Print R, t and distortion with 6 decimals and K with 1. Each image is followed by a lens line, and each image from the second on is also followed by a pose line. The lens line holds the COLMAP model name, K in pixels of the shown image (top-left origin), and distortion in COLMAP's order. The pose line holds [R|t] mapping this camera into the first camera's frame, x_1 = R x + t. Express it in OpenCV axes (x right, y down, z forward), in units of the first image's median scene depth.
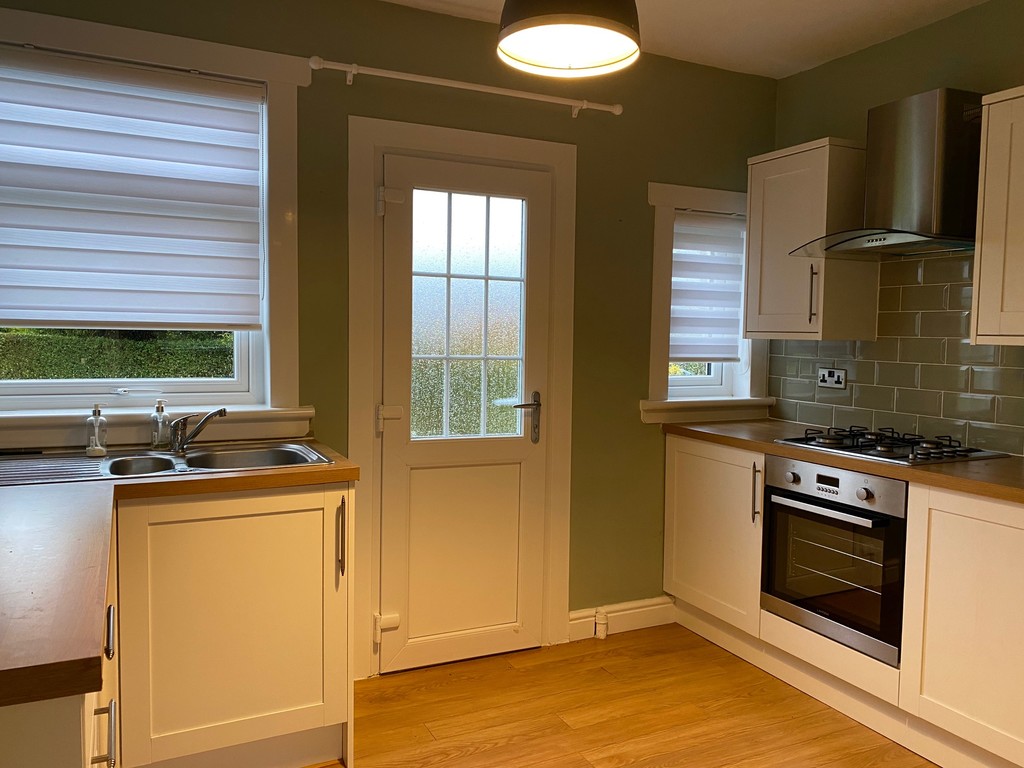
lens RADIAL K [[780.4, 0, 506.7], [0, 780.4, 376.2], [0, 0, 1]] dist [0.074158, -0.120278]
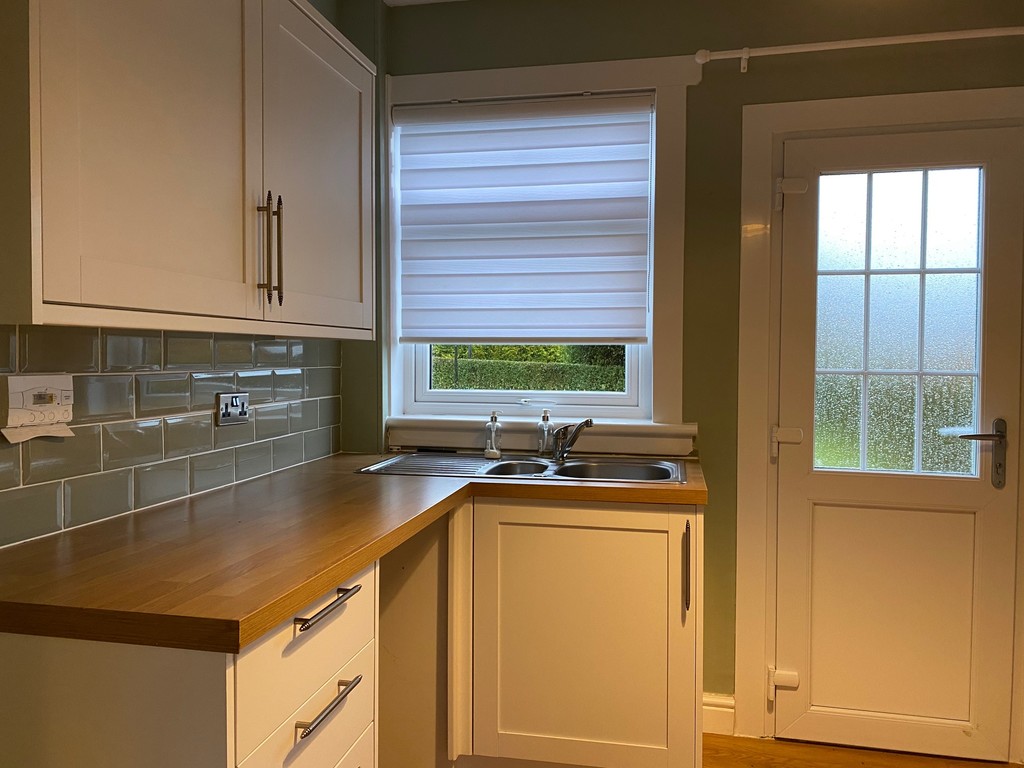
lens RADIAL K [[780.4, 0, 506.7], [0, 780.4, 376.2], [0, 0, 1]] dist [0.074158, -0.120278]
pose [[0.790122, 0.003016, -0.612942, 0.135554], [-0.026934, 0.999193, -0.029804, 0.015124], [0.612358, 0.040058, 0.789565, 0.118121]]
